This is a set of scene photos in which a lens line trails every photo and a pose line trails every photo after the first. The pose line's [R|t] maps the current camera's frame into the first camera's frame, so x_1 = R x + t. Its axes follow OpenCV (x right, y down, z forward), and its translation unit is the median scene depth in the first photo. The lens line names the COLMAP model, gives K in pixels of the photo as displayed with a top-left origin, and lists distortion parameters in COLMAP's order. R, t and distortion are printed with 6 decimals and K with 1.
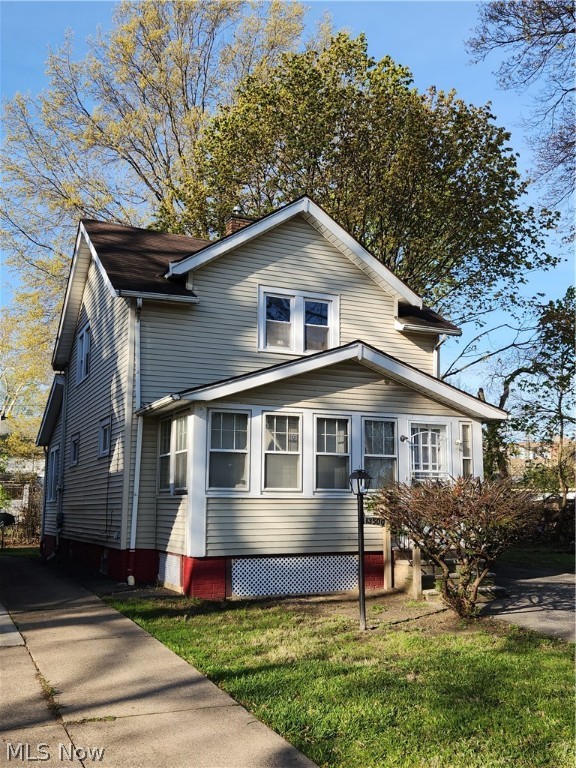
lens RADIAL K [[760.5, 0, 291.3], [0, 760.5, 389.8], [0, 0, 1]] dist [0.082639, 0.000000]
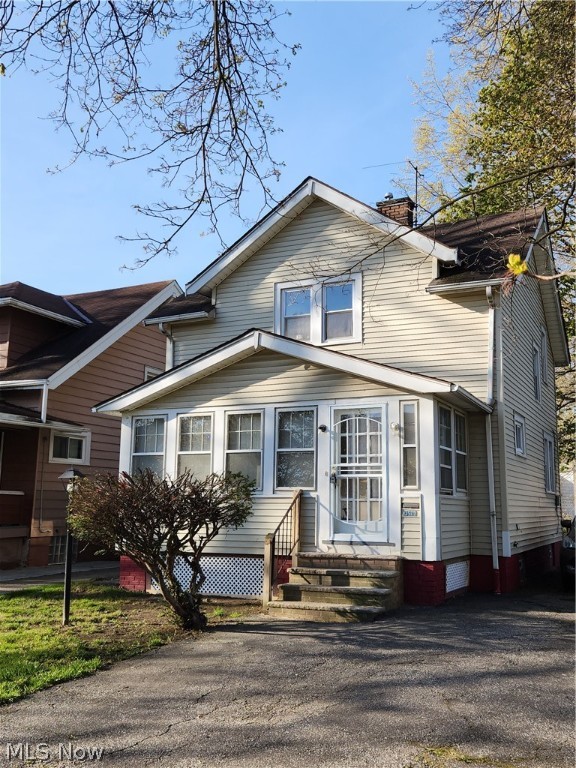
lens RADIAL K [[760.5, 0, 292.7], [0, 760.5, 379.2], [0, 0, 1]] dist [0.082639, 0.000000]
pose [[0.637987, -0.122998, -0.760160, 0.800123], [0.109282, 0.991632, -0.068734, 0.064564], [0.762253, -0.039220, 0.646090, 0.412431]]
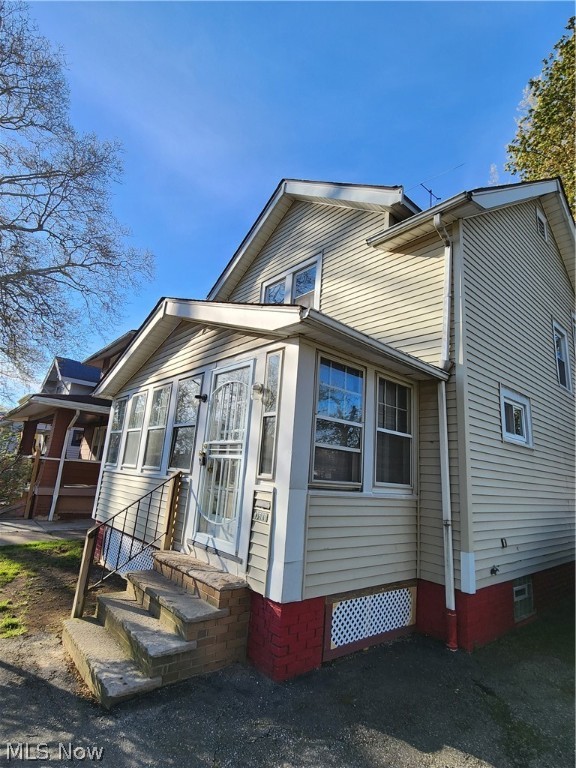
lens RADIAL K [[384.9, 0, 283.0], [0, 384.9, 381.2], [0, 0, 1]] dist [0.004074, -0.000676]
pose [[0.270556, -0.205633, -0.940486, 0.516994], [0.073981, 0.978473, -0.192657, 0.125250], [0.959857, -0.017453, 0.279945, 0.974342]]
